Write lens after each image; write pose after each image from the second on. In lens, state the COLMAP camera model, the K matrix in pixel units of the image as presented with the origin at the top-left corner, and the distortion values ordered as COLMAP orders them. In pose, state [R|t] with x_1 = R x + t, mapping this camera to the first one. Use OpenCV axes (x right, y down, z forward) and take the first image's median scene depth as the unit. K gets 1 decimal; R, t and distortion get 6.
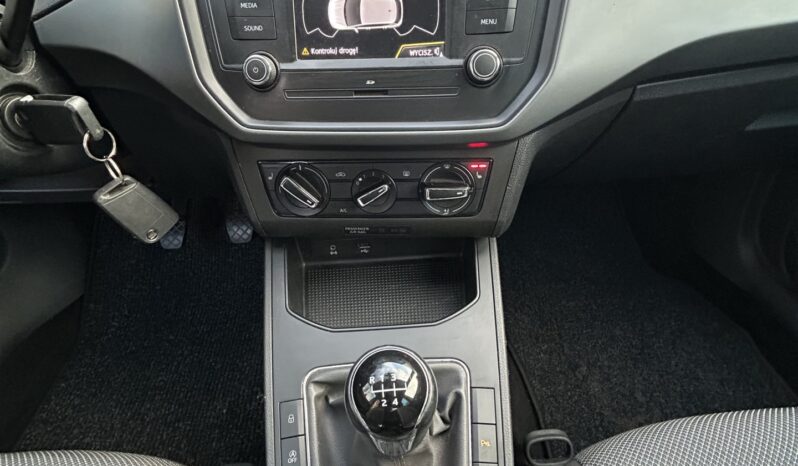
lens RADIAL K [[422.2, 0, 400.5], [0, 422.2, 236.4], [0, 0, 1]] dist [-0.015779, 0.008228]
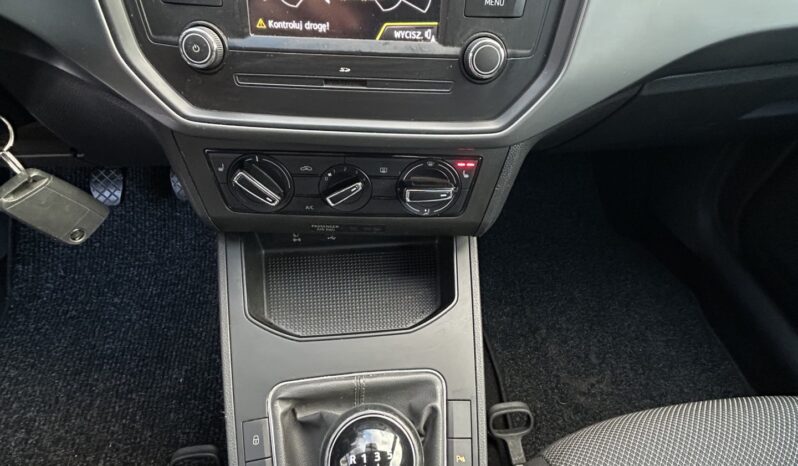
lens RADIAL K [[422.2, 0, 399.8], [0, 422.2, 233.8], [0, 0, 1]] dist [-0.015779, 0.008228]
pose [[0.995011, 0.009738, 0.099288, -0.037534], [-0.026213, 0.985776, 0.166007, -0.165521], [-0.096259, -0.167781, 0.981113, 0.125484]]
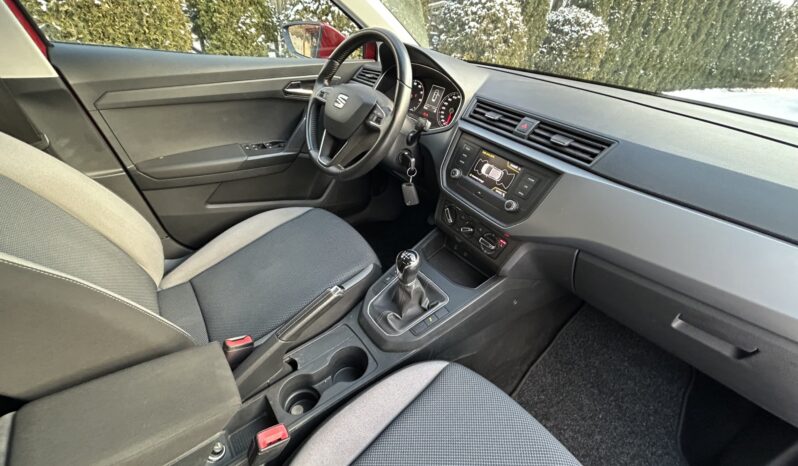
lens RADIAL K [[315.5, 0, 398.8], [0, 315.5, 231.4], [0, 0, 1]] dist [0.001777, -0.002262]
pose [[0.565438, 0.526284, -0.635063, 0.970897], [-0.604348, 0.788345, 0.115220, -0.061050], [0.561287, 0.318649, 0.763819, -0.757886]]
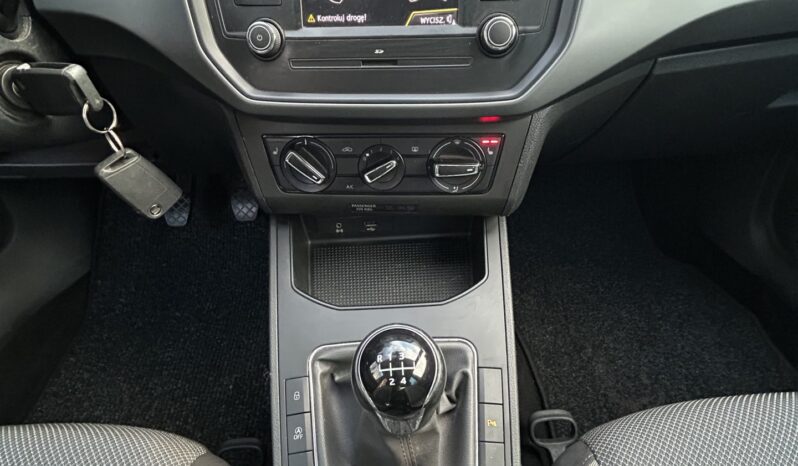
lens RADIAL K [[422.2, 0, 400.4], [0, 422.2, 237.4], [0, 0, 1]] dist [-0.015779, 0.008228]
pose [[0.999883, 0.010424, -0.011162, -0.006956], [-0.009884, 0.998828, 0.047389, 0.008242], [0.011643, -0.047273, 0.998814, 0.022474]]
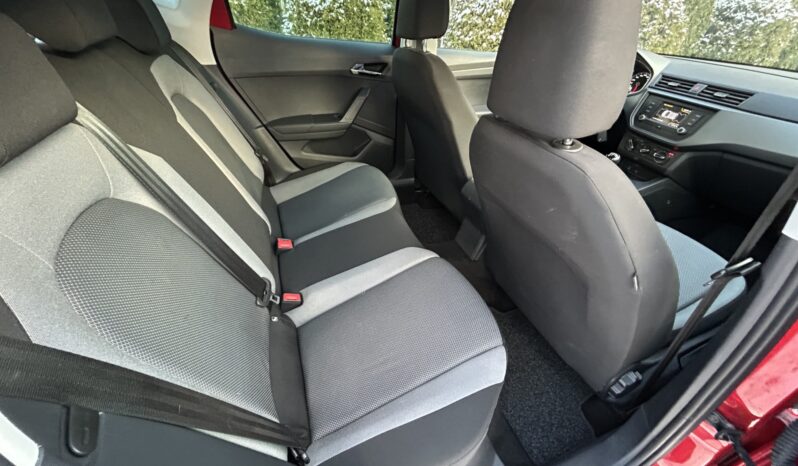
lens RADIAL K [[315.5, 0, 395.4], [0, 315.5, 233.5], [0, 0, 1]] dist [0.001777, -0.002262]
pose [[0.291368, 0.595669, -0.748521, 2.280667], [-0.645841, 0.699715, 0.305430, 1.248748], [0.705687, 0.394433, 0.588582, -2.606540]]
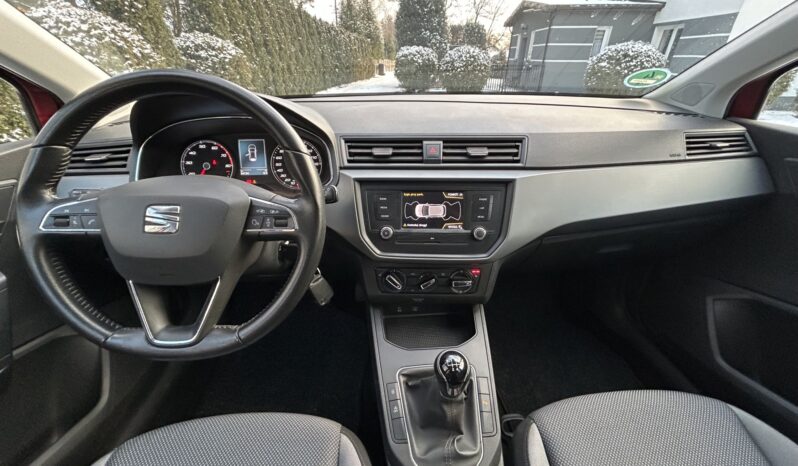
lens RADIAL K [[315.5, 0, 401.4], [0, 315.5, 235.2], [0, 0, 1]] dist [0.001777, -0.002262]
pose [[0.999410, 0.017368, 0.029635, -0.258444], [-0.011338, 0.981194, -0.192689, -0.030149], [-0.032424, 0.192239, 0.980812, -0.654326]]
